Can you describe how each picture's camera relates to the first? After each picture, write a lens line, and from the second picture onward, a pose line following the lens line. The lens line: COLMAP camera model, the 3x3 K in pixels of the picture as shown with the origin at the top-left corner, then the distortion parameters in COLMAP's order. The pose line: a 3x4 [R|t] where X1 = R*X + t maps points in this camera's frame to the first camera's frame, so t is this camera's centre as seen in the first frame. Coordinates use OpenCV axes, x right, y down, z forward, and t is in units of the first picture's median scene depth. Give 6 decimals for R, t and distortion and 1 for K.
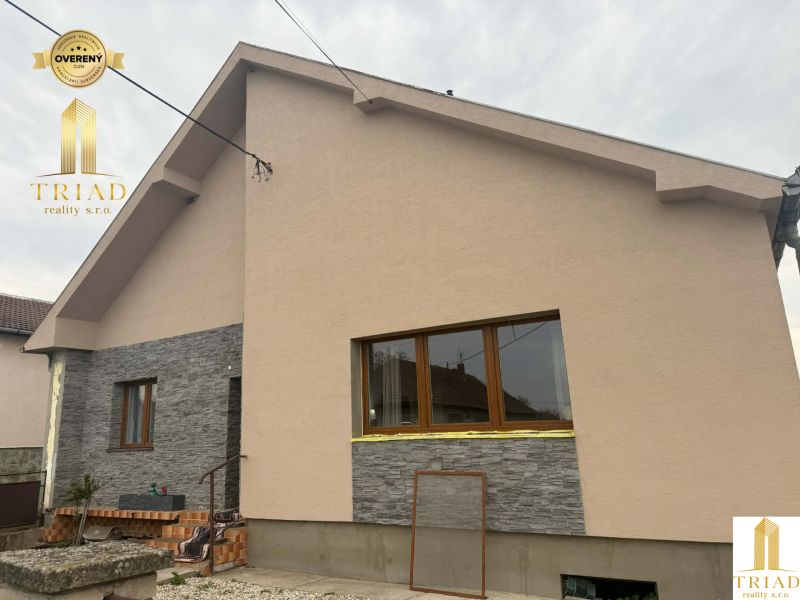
lens RADIAL K [[561.7, 0, 398.7], [0, 561.7, 299.8], [0, 0, 1]] dist [0.027180, -0.017435]
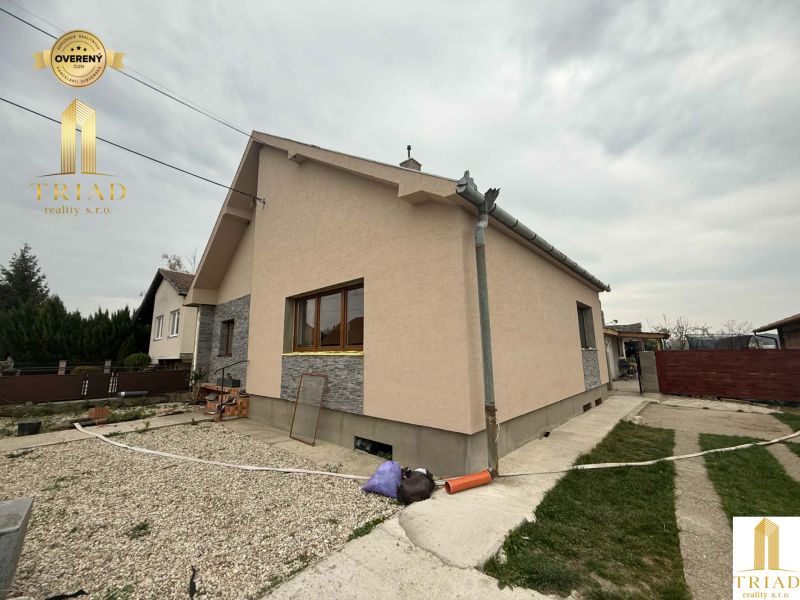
lens RADIAL K [[320.9, 0, 399.5], [0, 320.9, 300.2], [0, 0, 1]] dist [0.012483, 0.000111]
pose [[0.972355, -0.013565, -0.233112, 0.562409], [0.032183, 0.996569, 0.076250, 0.014646], [0.231278, -0.081644, 0.969456, 0.123276]]
